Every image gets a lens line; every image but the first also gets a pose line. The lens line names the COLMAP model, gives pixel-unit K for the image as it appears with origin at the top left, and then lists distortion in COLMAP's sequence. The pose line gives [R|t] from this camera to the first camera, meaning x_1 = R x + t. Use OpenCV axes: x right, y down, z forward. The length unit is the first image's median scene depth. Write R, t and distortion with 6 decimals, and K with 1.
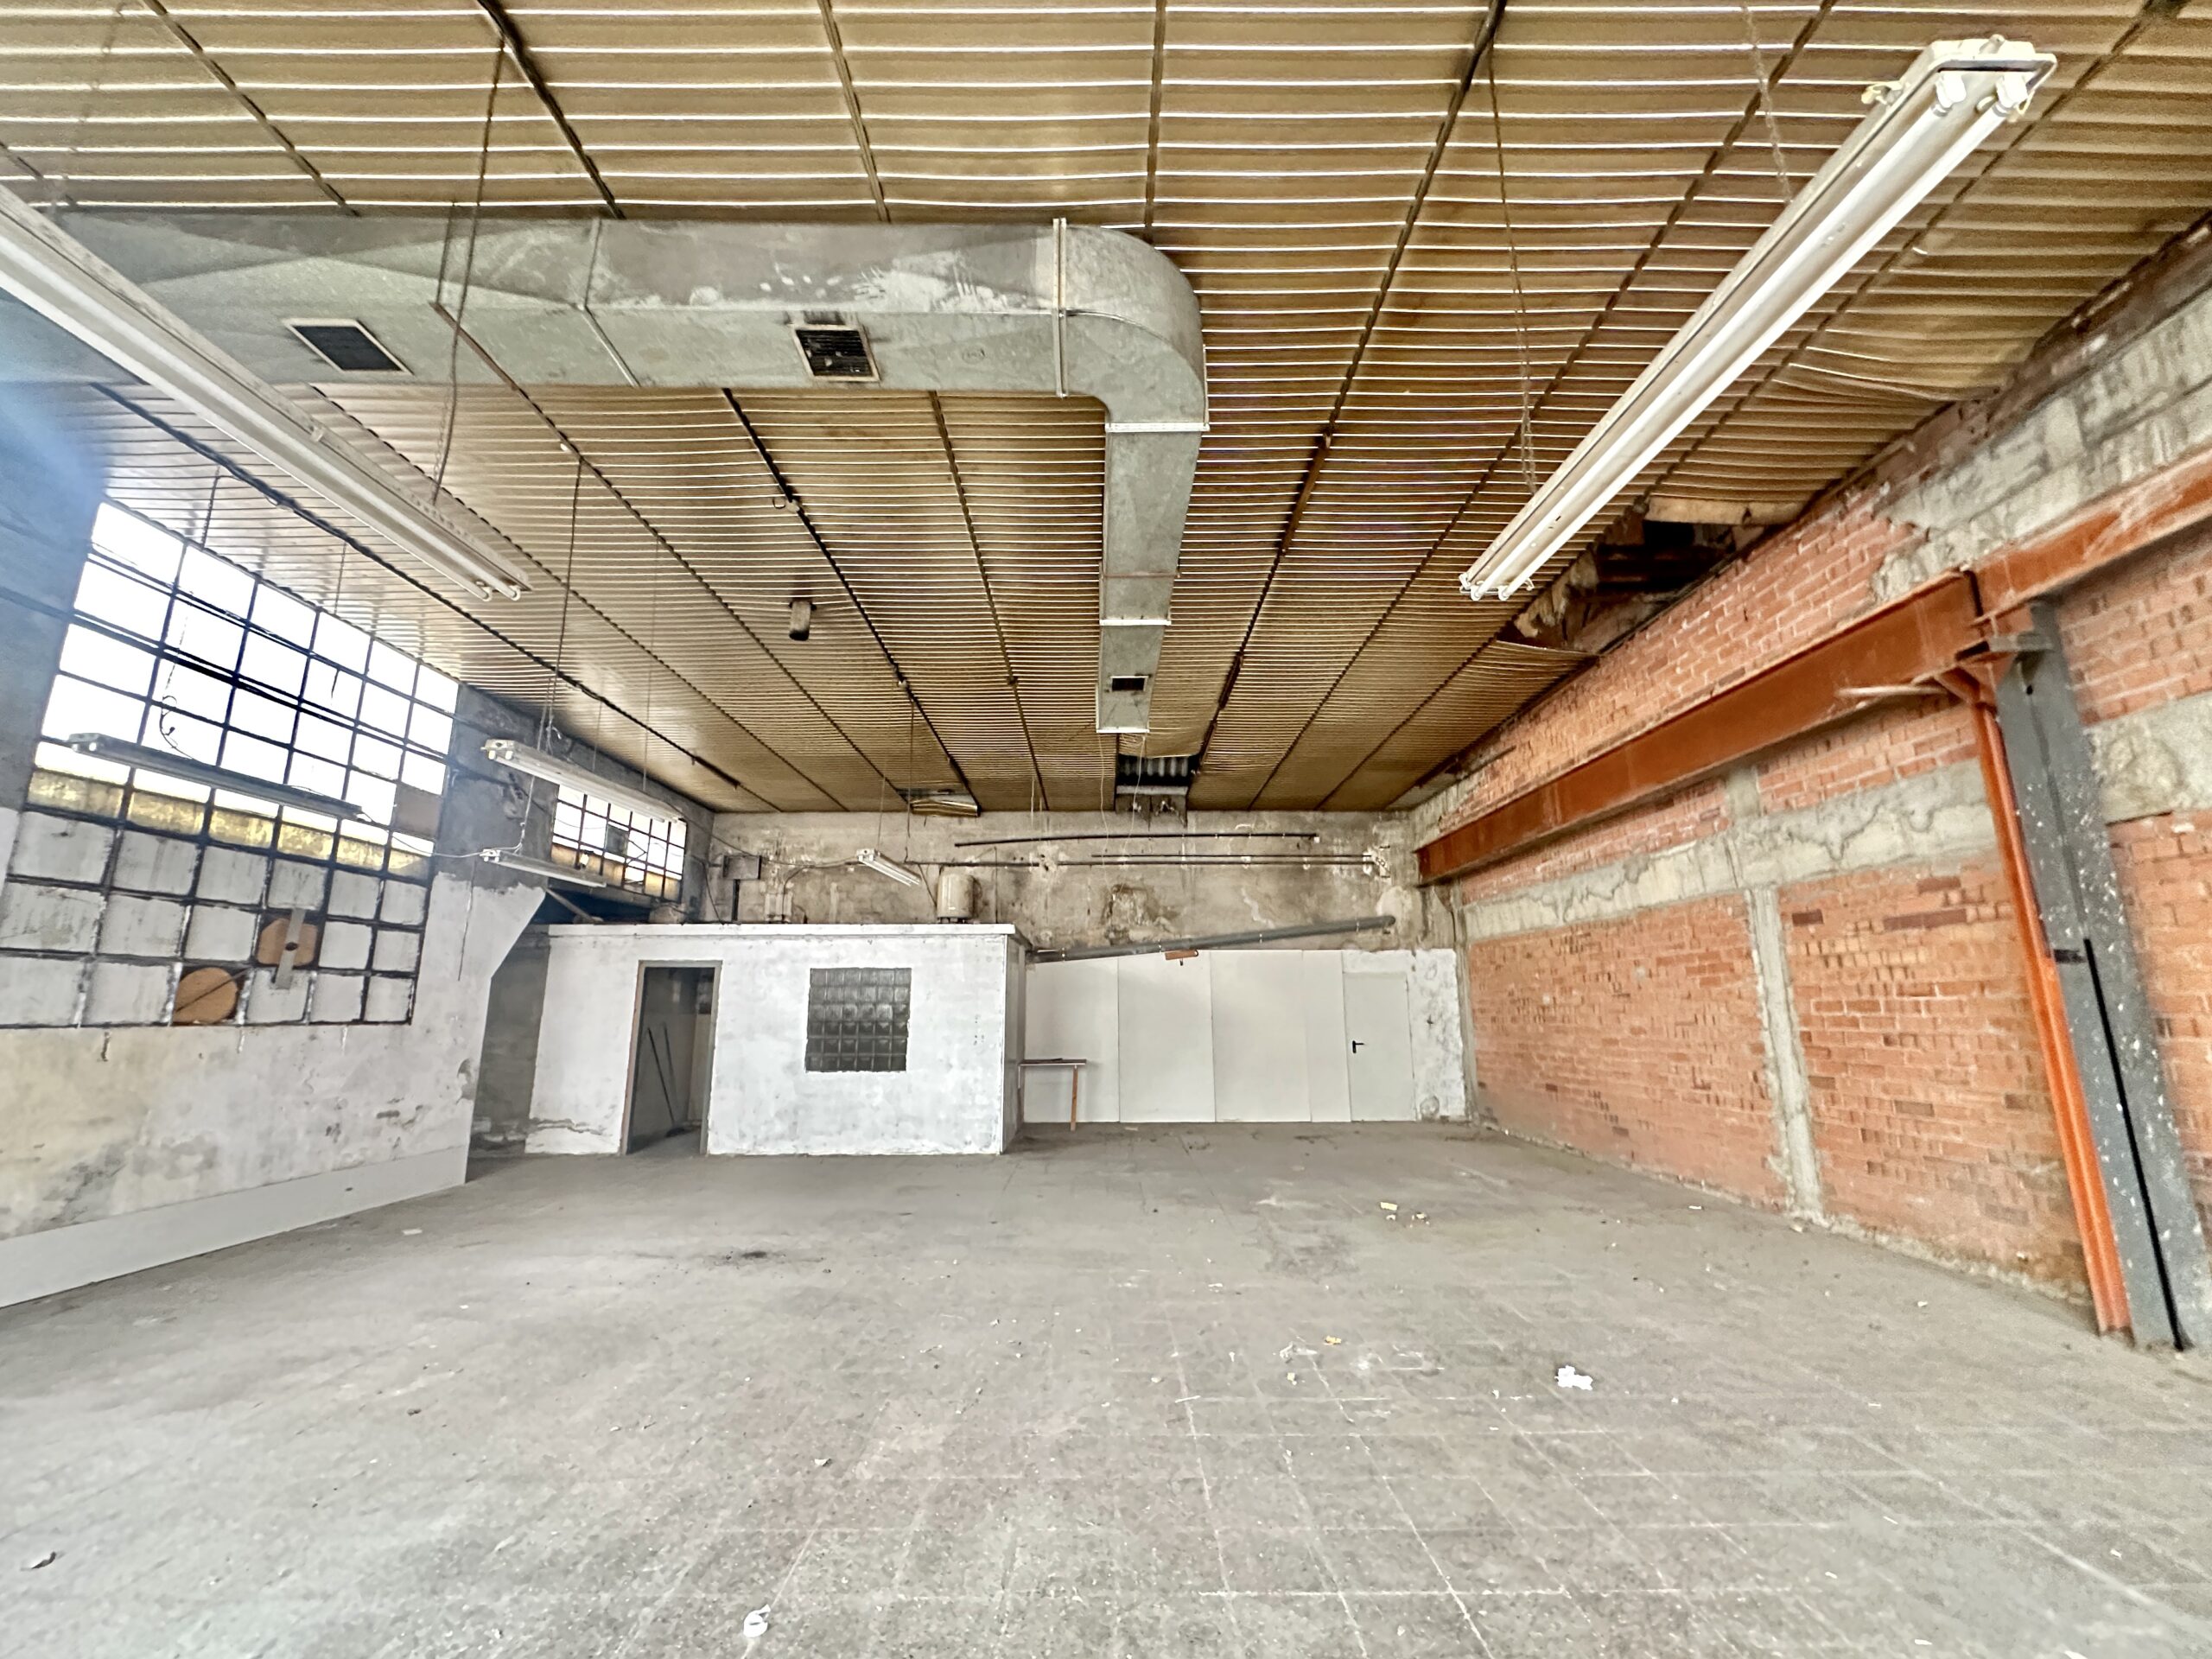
lens RADIAL K [[881.4, 0, 1107.9], [0, 881.4, 825.4], [0, 0, 1]] dist [-0.004143, 0.000605]
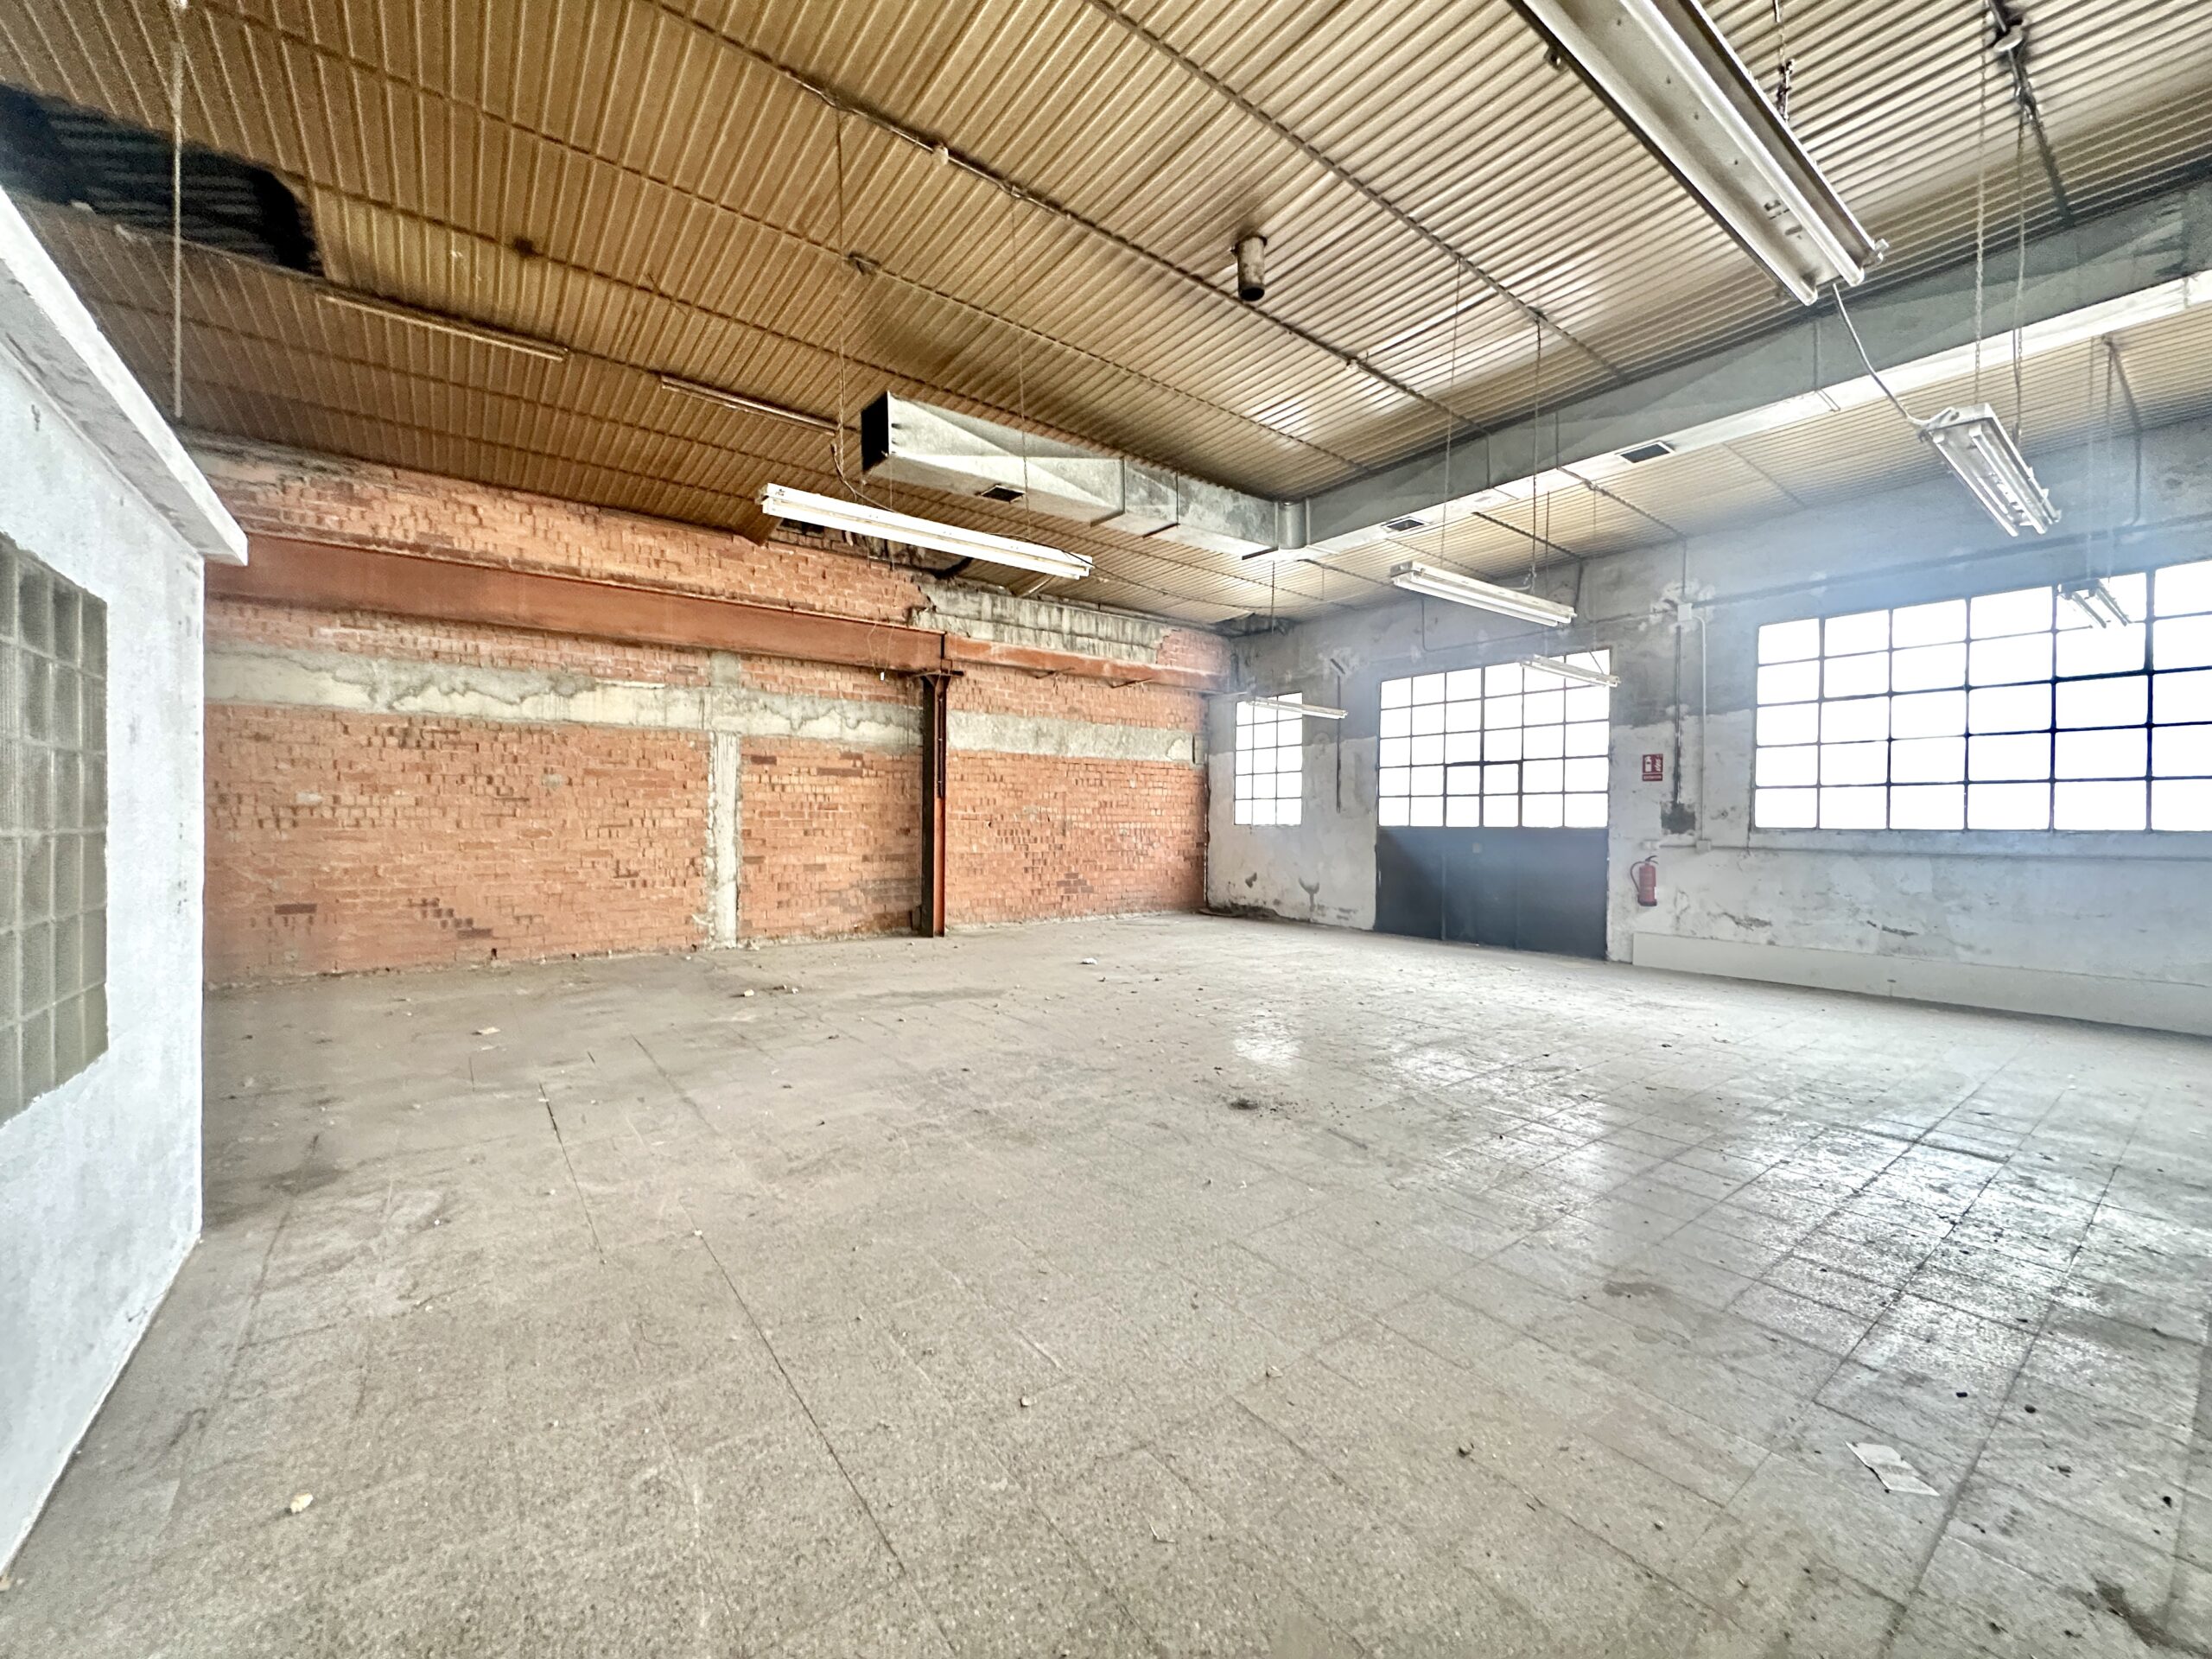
lens RADIAL K [[881.4, 0, 1102.8], [0, 881.4, 830.5], [0, 0, 1]] dist [-0.004143, 0.000605]
pose [[-0.594311, 0.000274, 0.804235, -0.856179], [-0.165629, 0.978522, -0.122729, 0.325647], [-0.786995, -0.206143, -0.581501, 1.421119]]
